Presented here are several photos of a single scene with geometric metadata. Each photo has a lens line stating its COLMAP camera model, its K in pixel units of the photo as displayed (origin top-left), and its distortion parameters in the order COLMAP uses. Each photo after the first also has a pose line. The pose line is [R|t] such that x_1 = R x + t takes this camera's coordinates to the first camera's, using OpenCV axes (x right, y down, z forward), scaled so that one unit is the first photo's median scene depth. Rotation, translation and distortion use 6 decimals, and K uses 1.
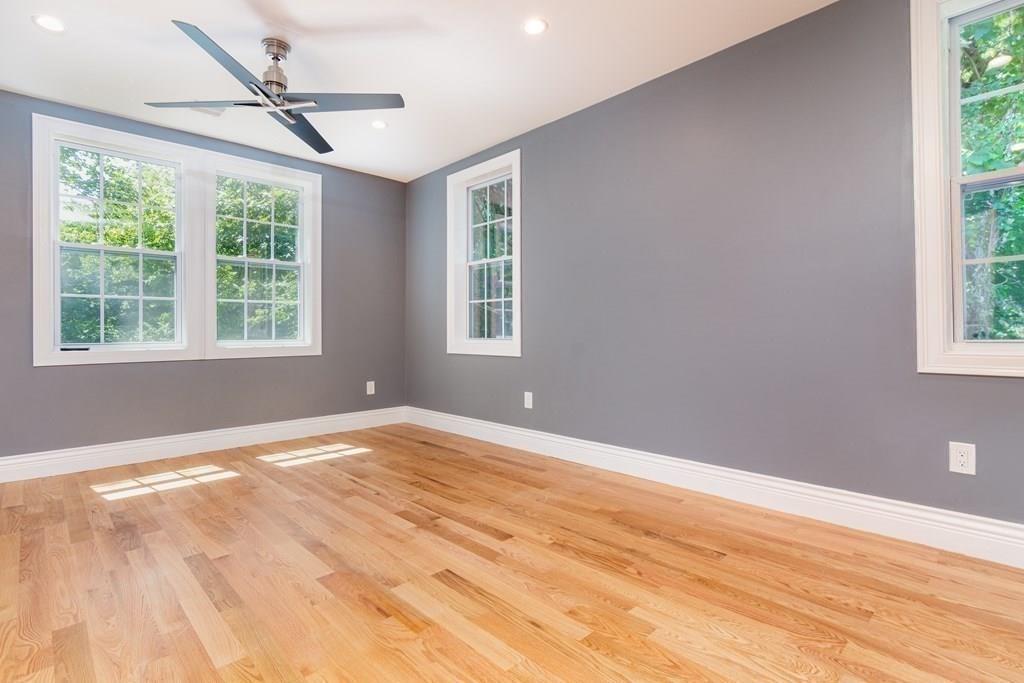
lens RADIAL K [[497.7, 0, 485.2], [0, 497.7, 327.3], [0, 0, 1]] dist [-0.000387, 0.000658]
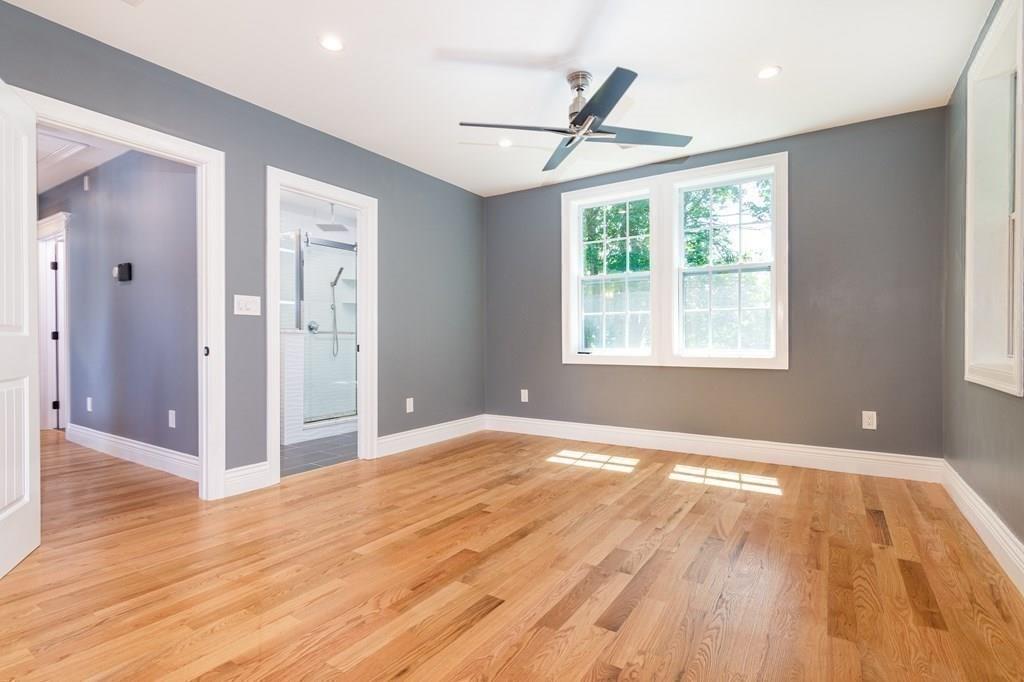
lens RADIAL K [[497.7, 0, 510.0], [0, 497.7, 342.8], [0, 0, 1]] dist [-0.000387, 0.000658]
pose [[0.246343, 0.009540, -0.969136, 0.681340], [0.005632, 0.999921, 0.011275, -0.001296], [0.969166, -0.008236, 0.246269, 0.659044]]
